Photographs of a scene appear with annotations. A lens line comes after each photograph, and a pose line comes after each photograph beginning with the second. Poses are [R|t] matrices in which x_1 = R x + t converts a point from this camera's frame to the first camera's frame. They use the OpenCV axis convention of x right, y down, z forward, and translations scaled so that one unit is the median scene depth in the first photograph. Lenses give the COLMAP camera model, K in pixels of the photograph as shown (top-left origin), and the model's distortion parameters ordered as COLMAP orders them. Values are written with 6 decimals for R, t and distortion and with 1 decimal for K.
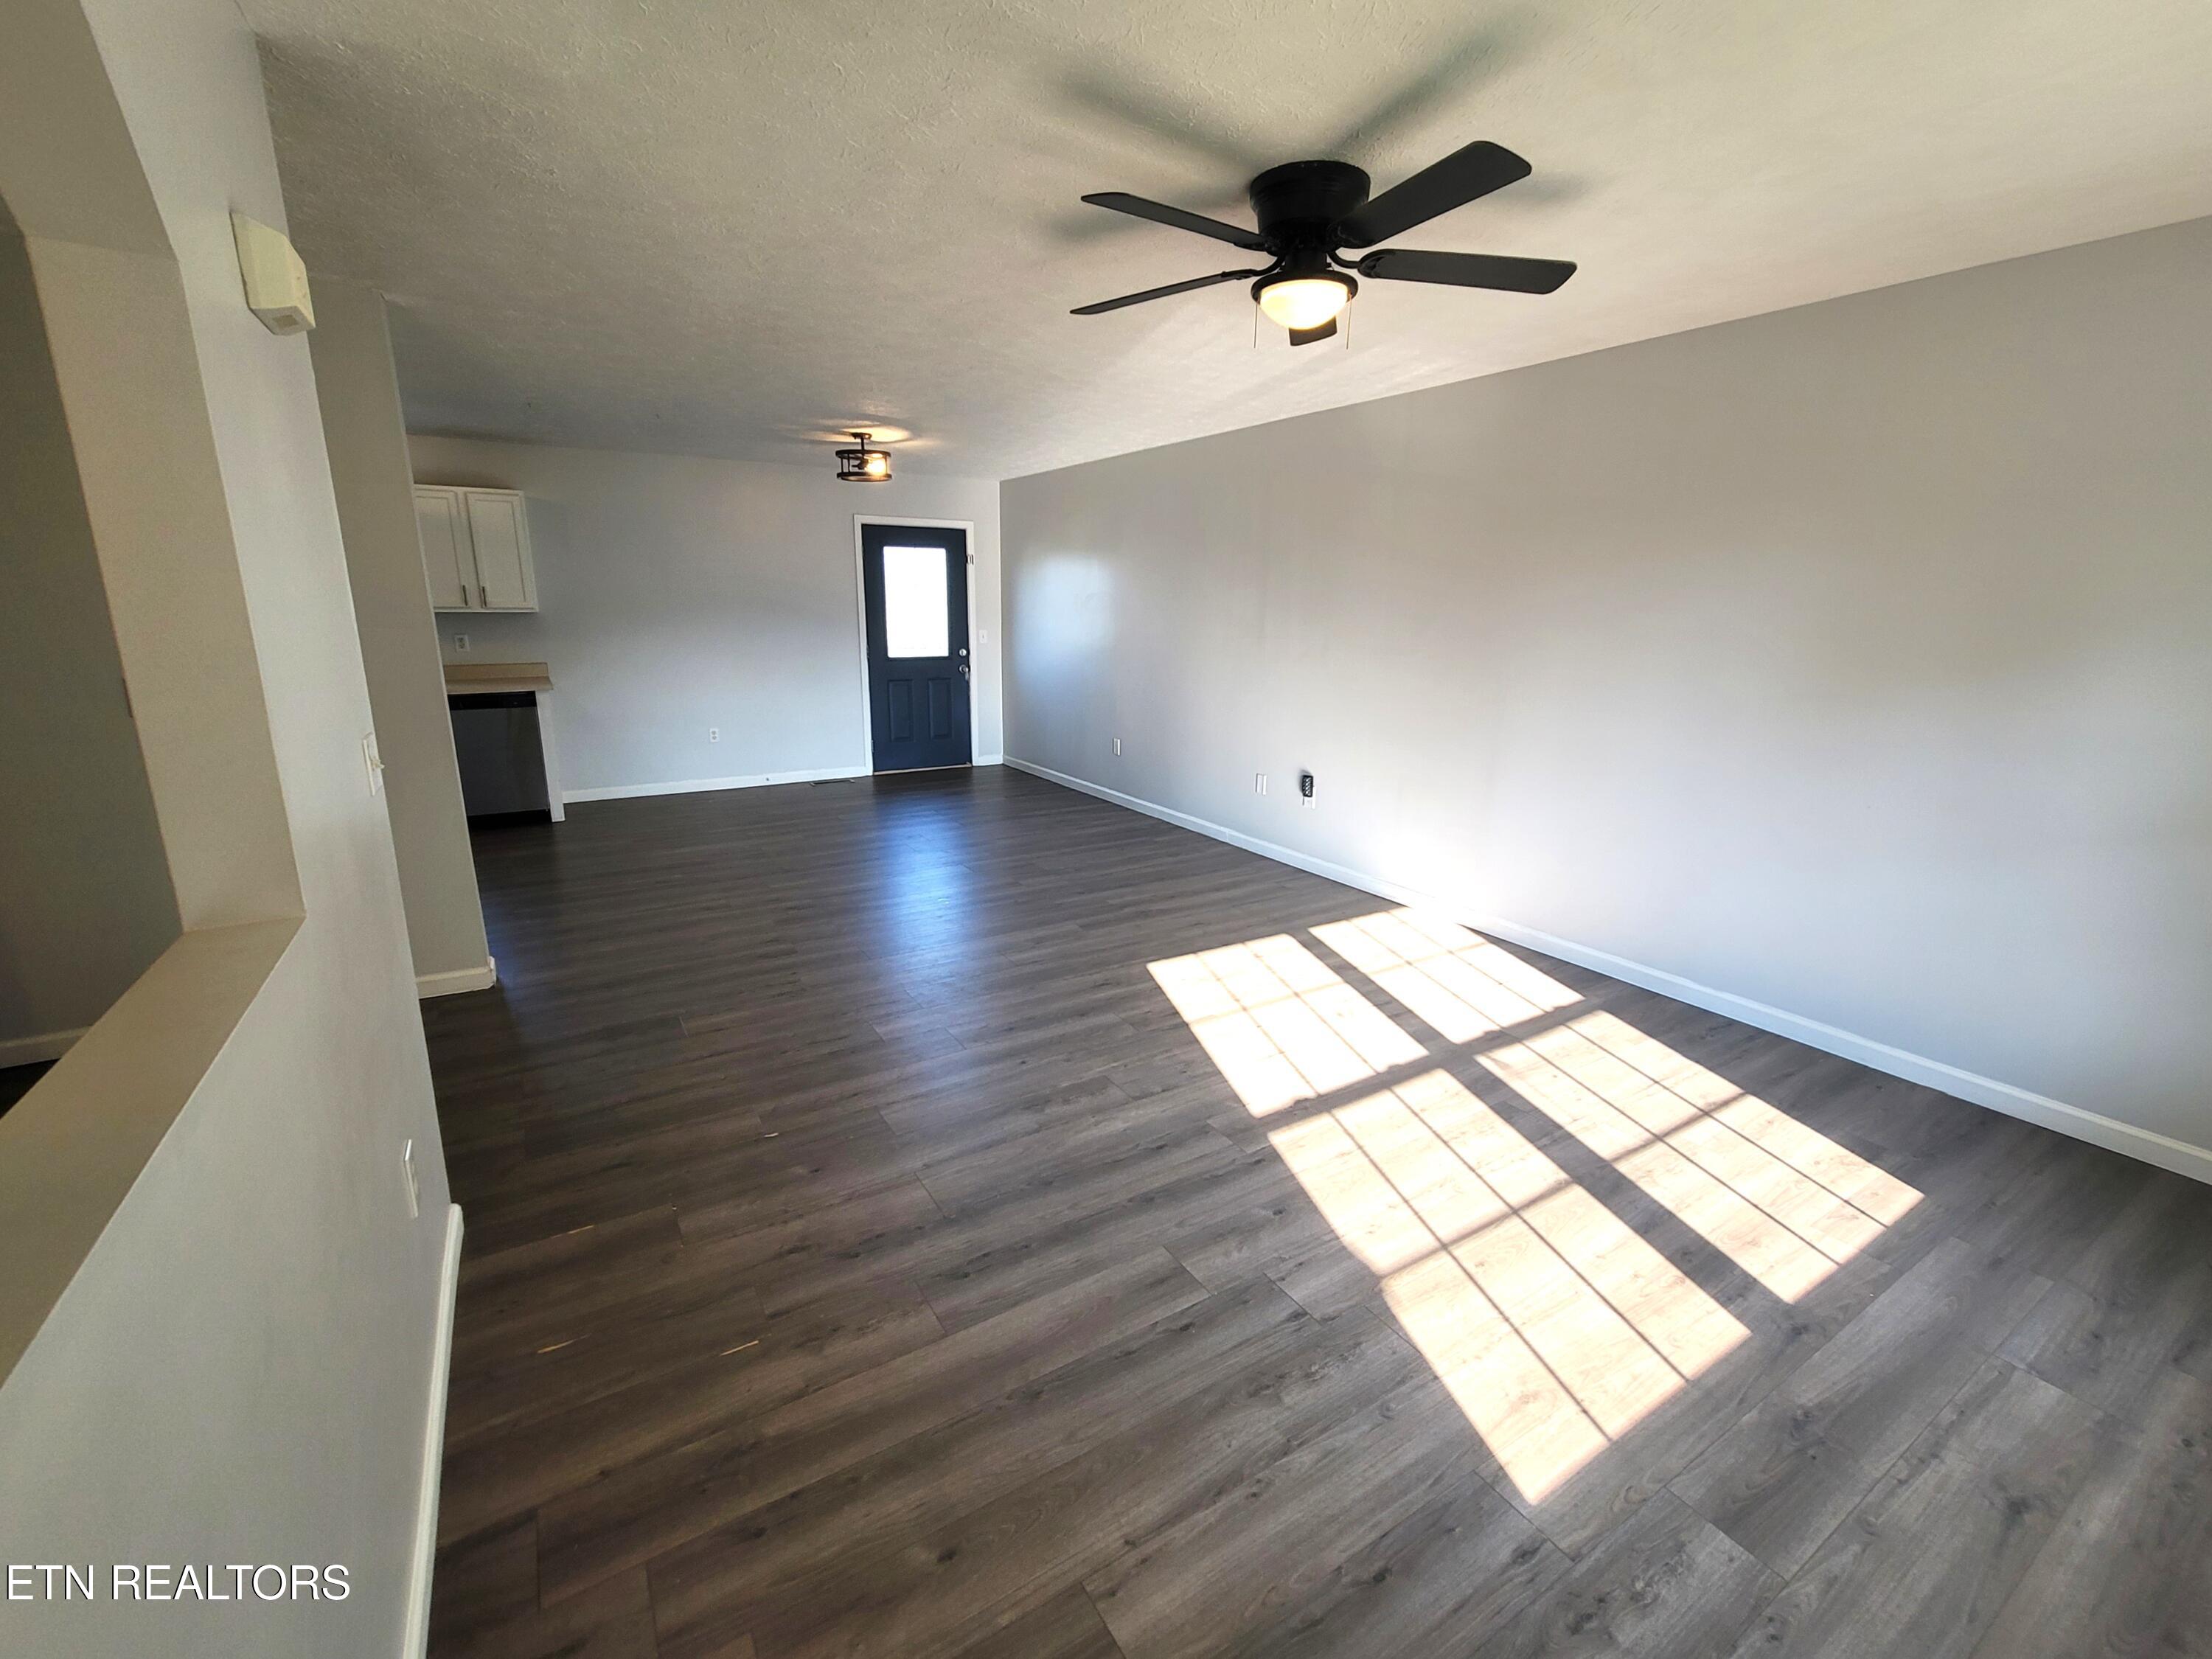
lens RADIAL K [[936.8, 0, 1106.0], [0, 936.8, 829.5], [0, 0, 1]] dist [0.000710, 0.000019]
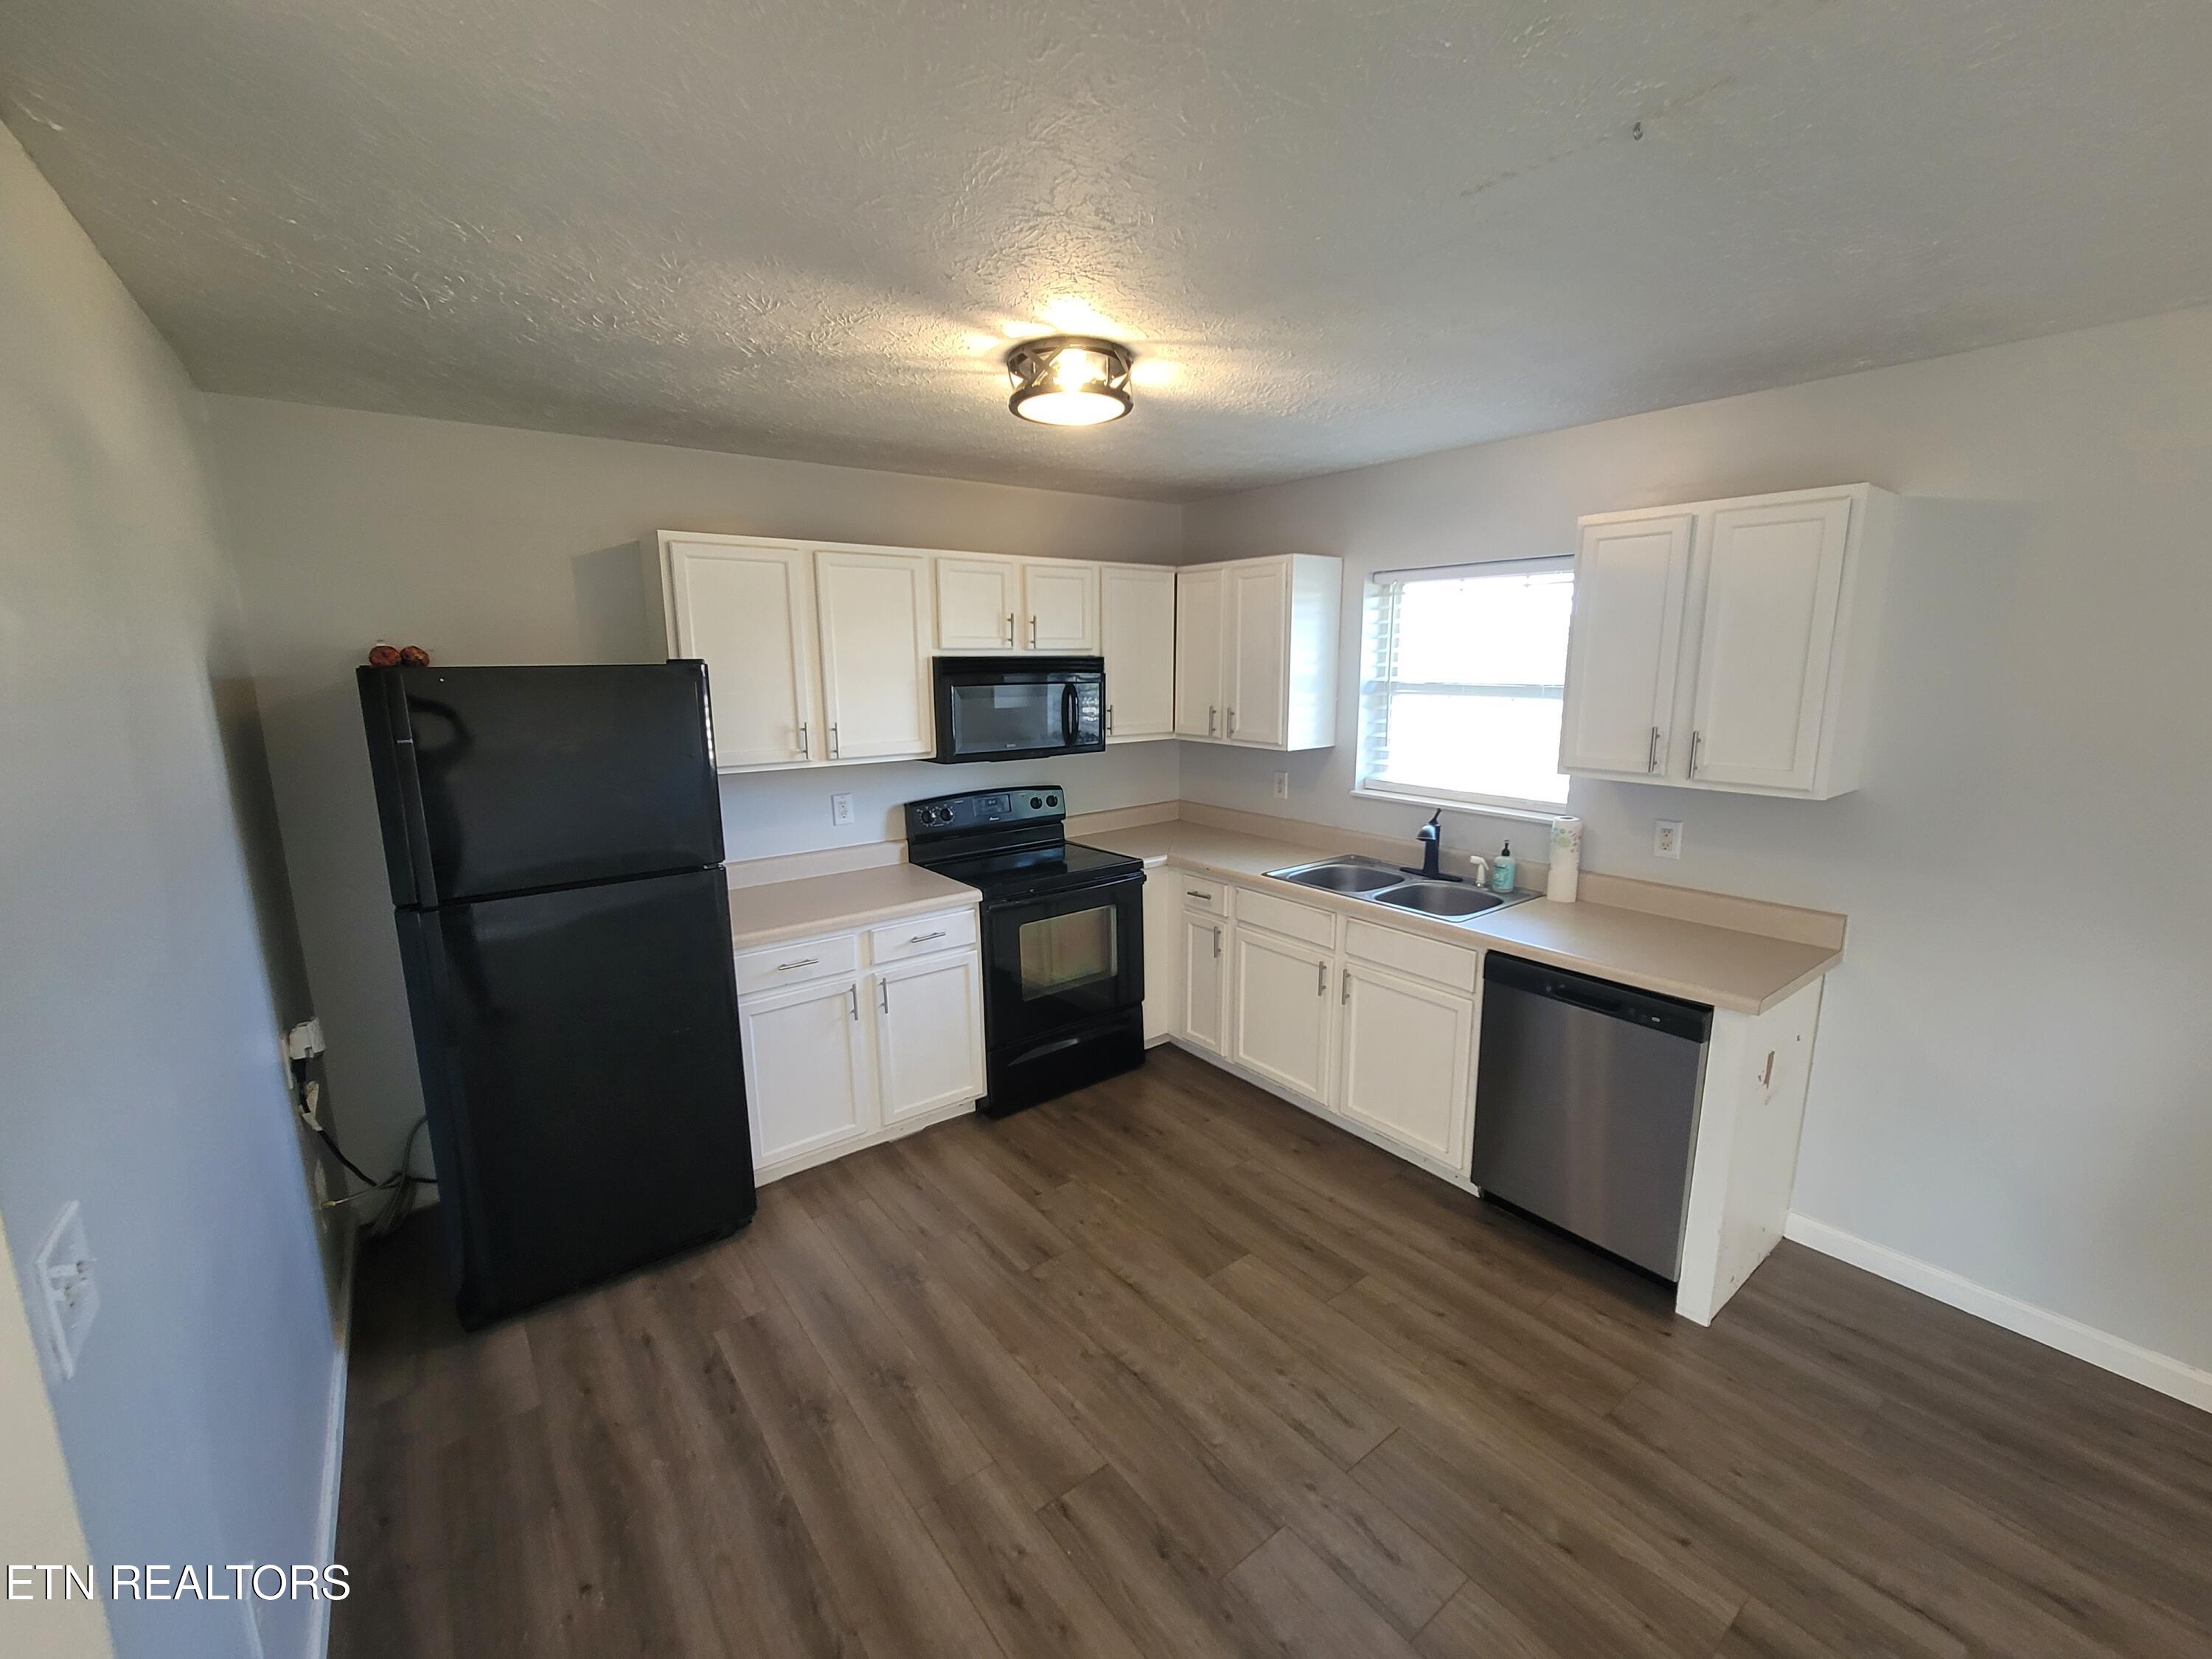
lens RADIAL K [[920.0, 0, 1109.2], [0, 920.0, 831.7], [0, 0, 1]] dist [0.000001, 0.000058]
pose [[0.102522, 0.174176, -0.979363, -0.332097], [-0.232585, 0.961457, 0.146644, -0.257223], [0.967157, 0.212751, 0.139082, 0.833112]]
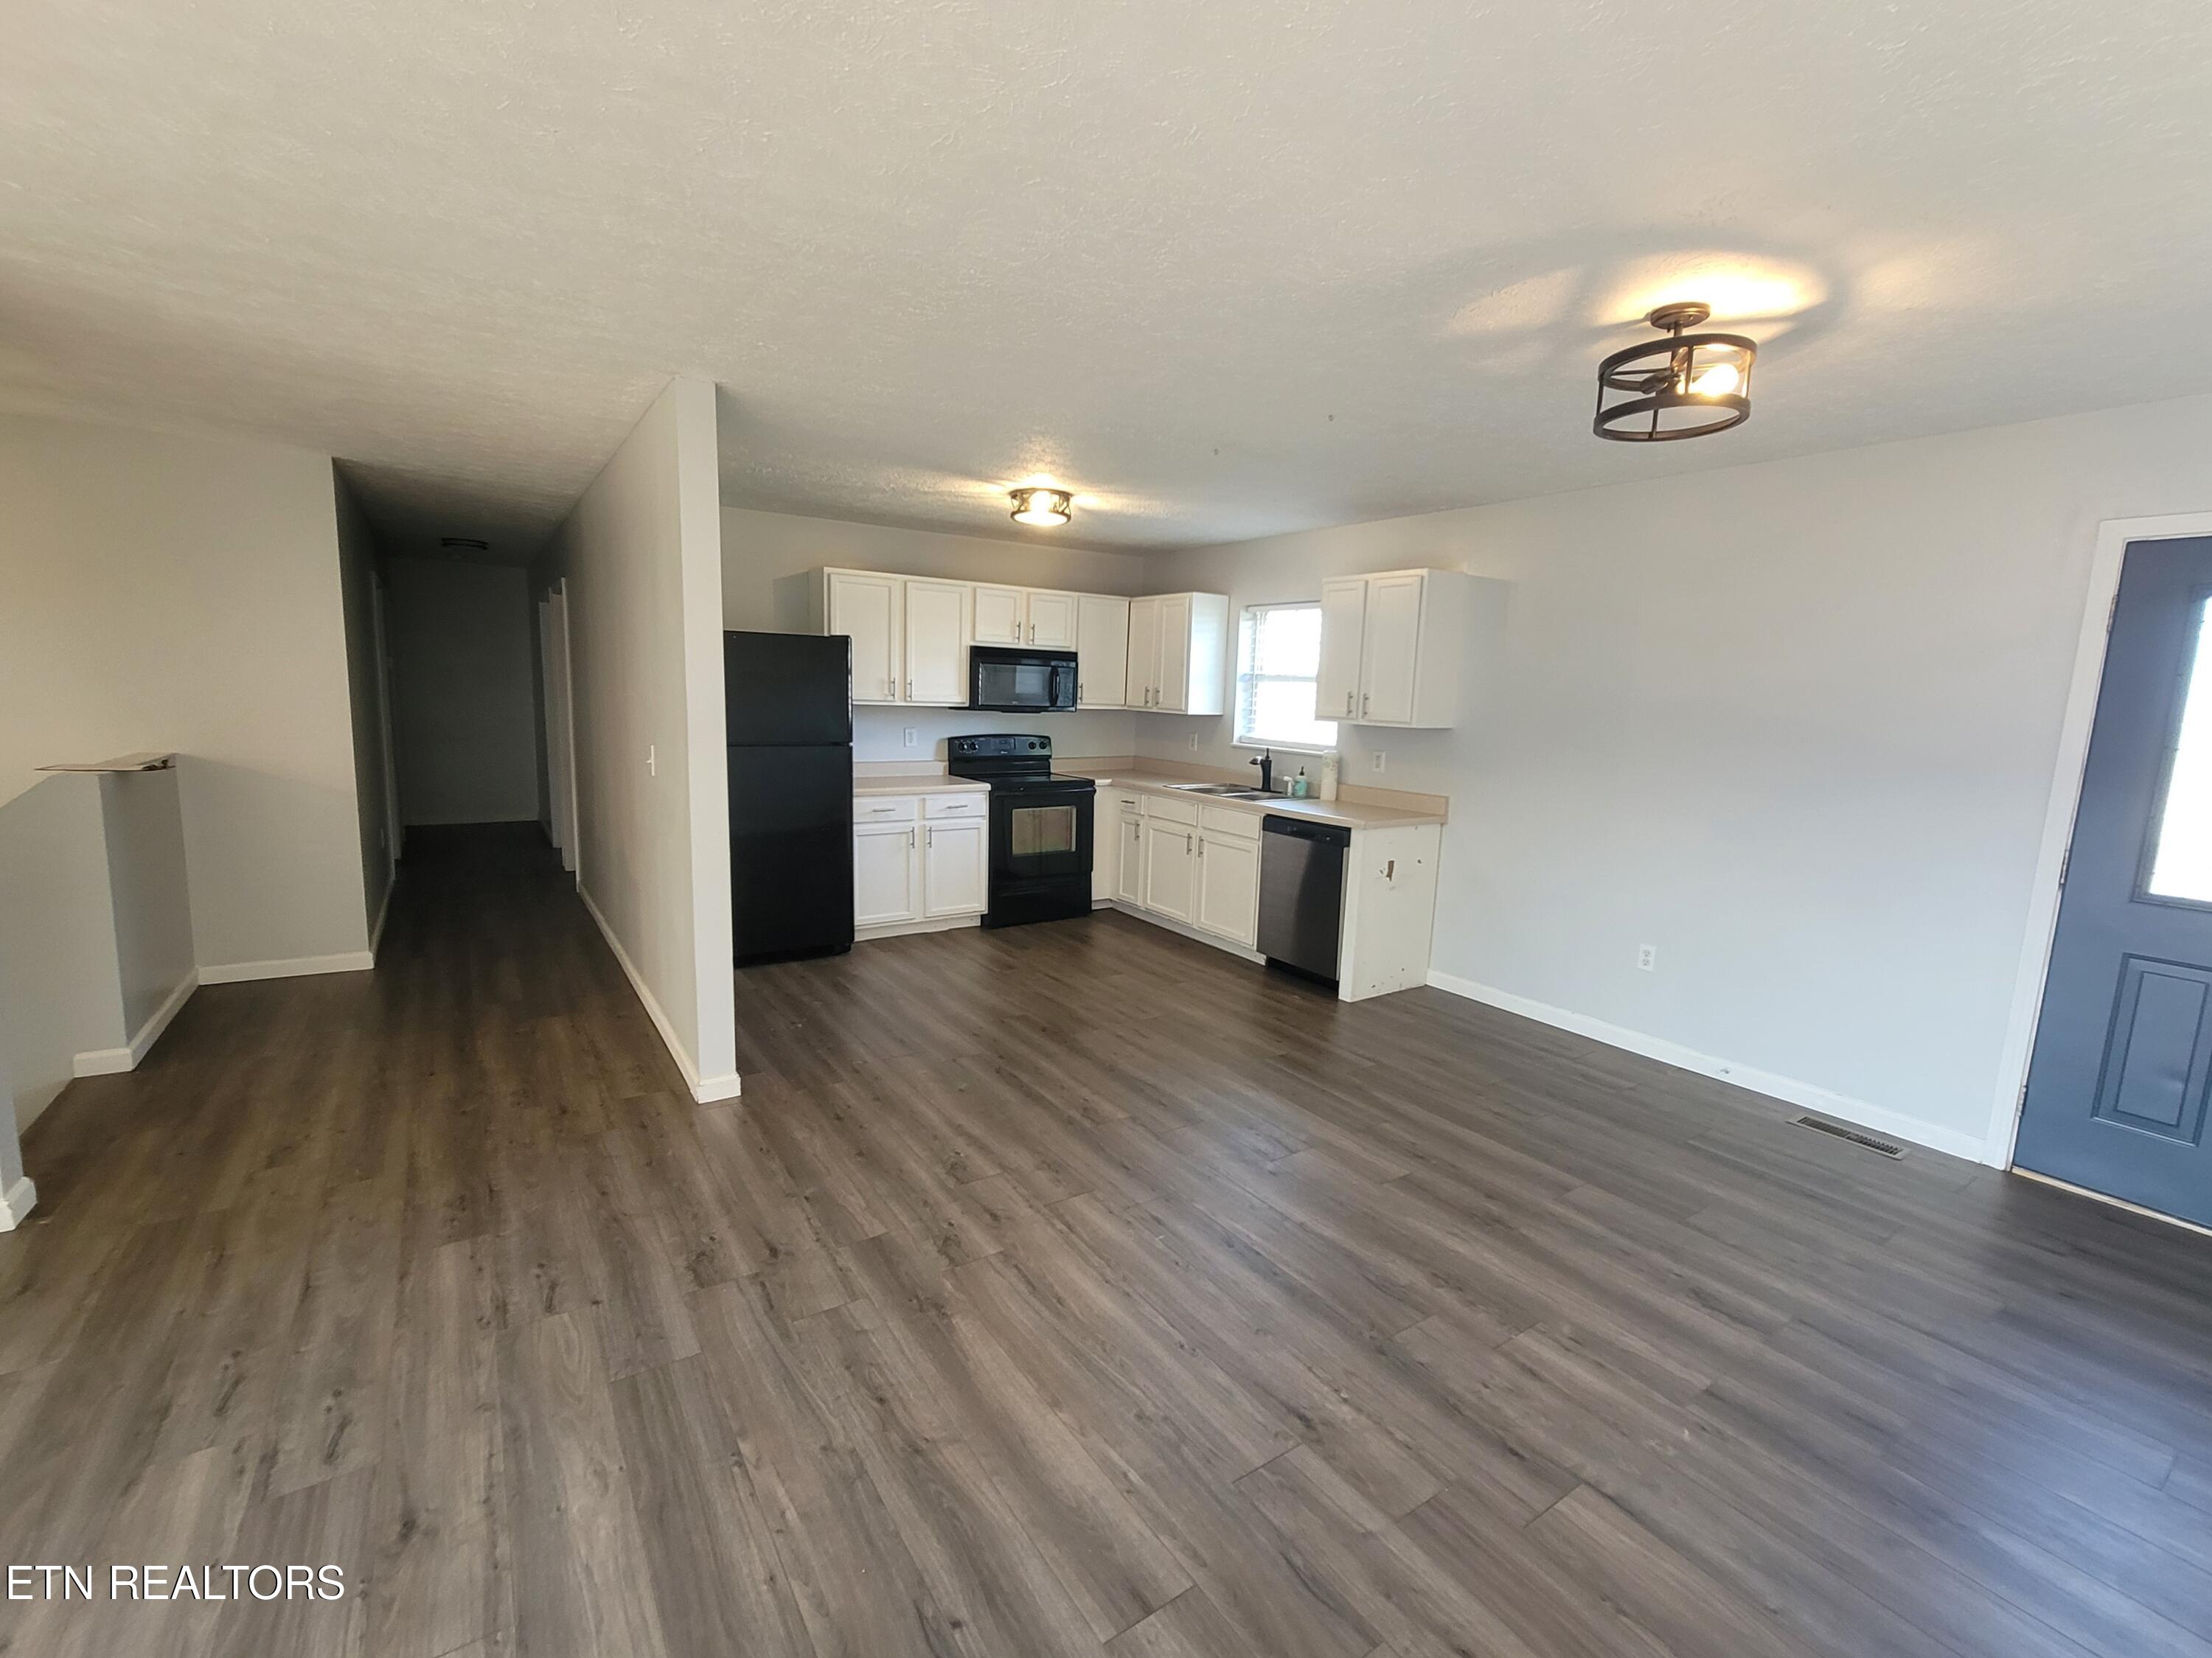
lens RADIAL K [[962.8, 0, 1108.3], [0, 962.8, 829.7], [0, 0, 1]] dist [-0.000401, -0.000081]
pose [[0.044340, 0.136742, -0.989614, 0.183896], [-0.273315, 0.954456, 0.119638, -0.222960], [0.960902, 0.265172, 0.079694, 0.904222]]
